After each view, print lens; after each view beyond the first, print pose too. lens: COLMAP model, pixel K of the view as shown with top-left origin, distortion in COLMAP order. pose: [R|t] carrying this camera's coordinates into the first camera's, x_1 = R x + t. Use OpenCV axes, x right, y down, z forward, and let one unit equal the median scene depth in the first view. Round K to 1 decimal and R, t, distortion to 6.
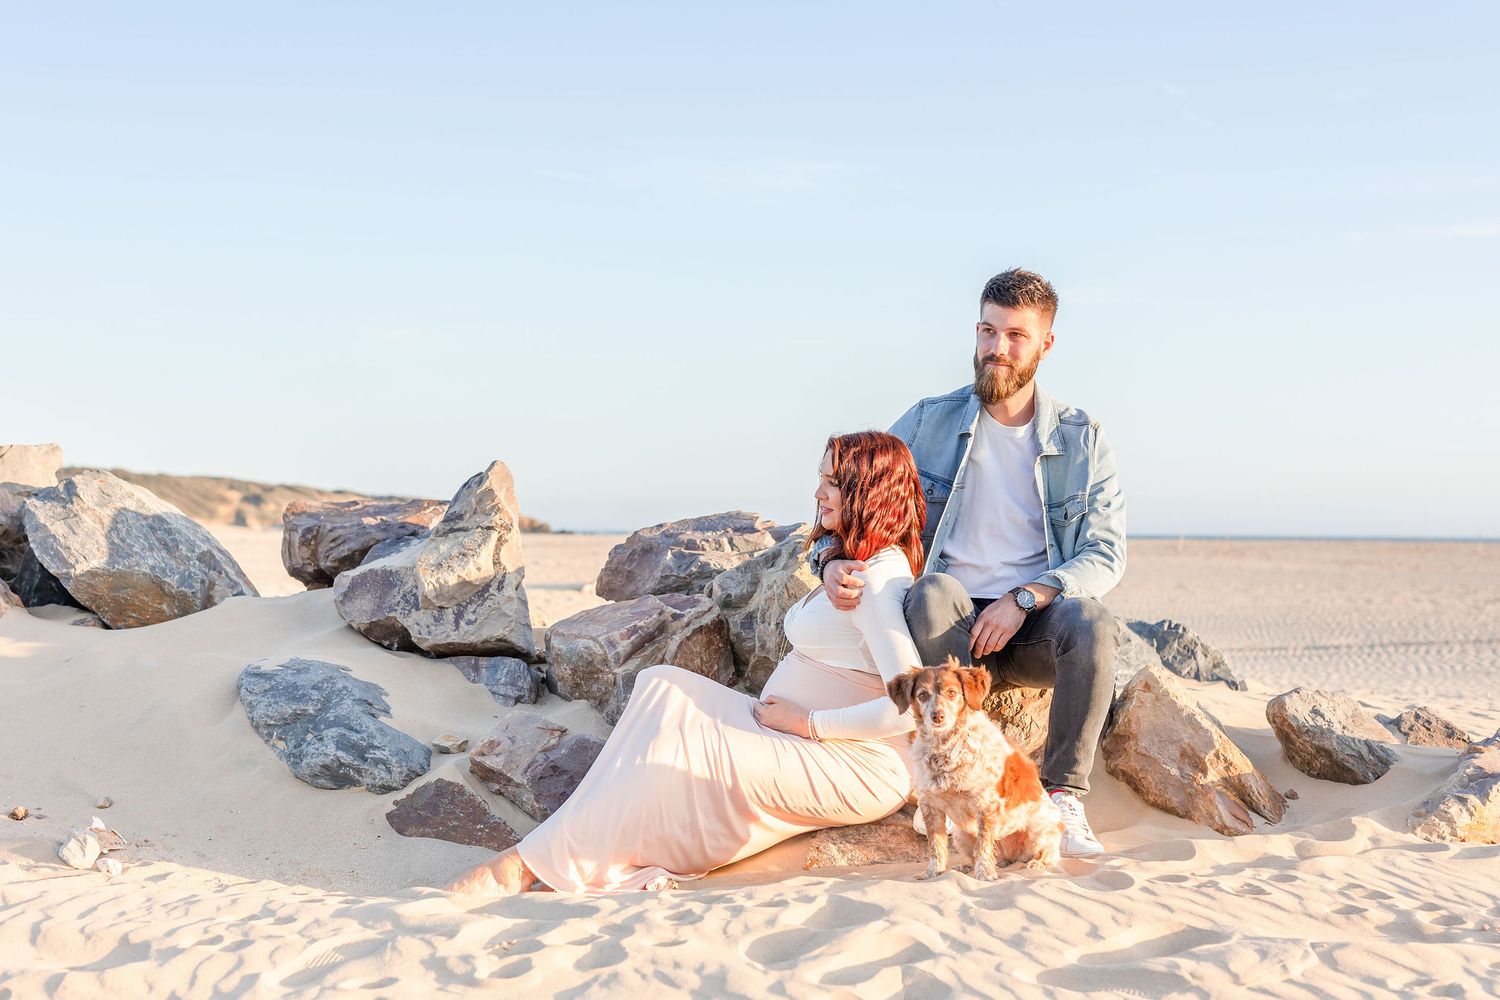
lens RADIAL K [[2281.9, 0, 750.0], [0, 2281.9, 500.0], [0, 0, 1]] dist [-0.054560, 0.109976]
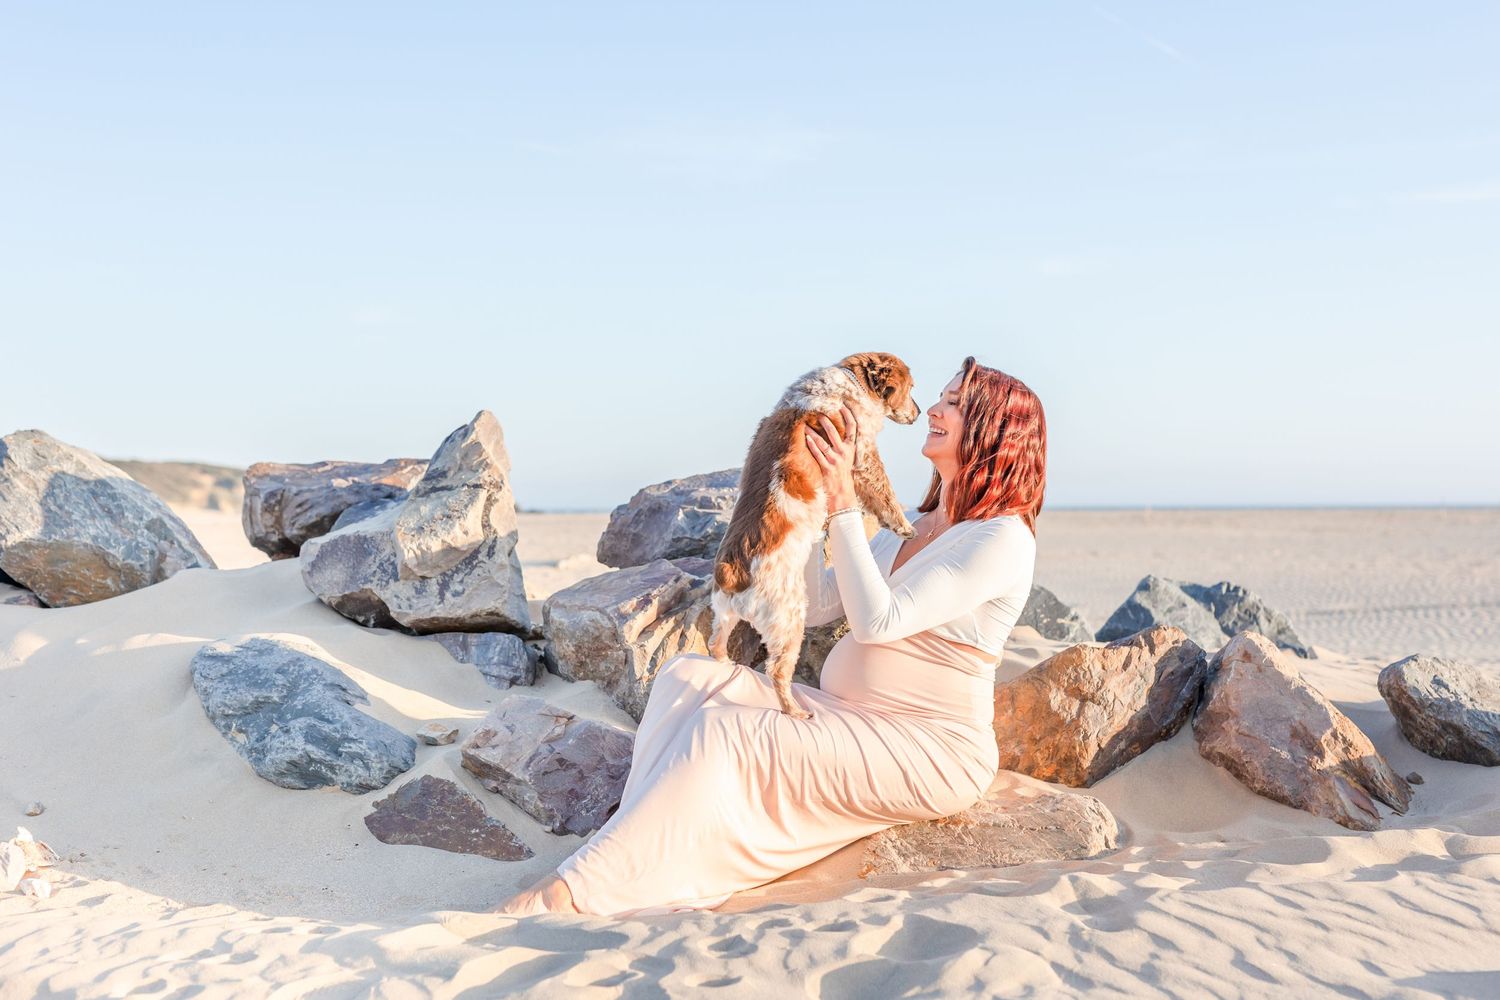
lens RADIAL K [[2281.9, 0, 750.0], [0, 2281.9, 500.0], [0, 0, 1]] dist [-0.054560, 0.109976]
pose [[0.999830, -0.013599, 0.012452, -0.022787], [0.013459, 0.999846, 0.011239, 0.010289], [-0.012603, -0.011070, 0.999859, 0.136753]]
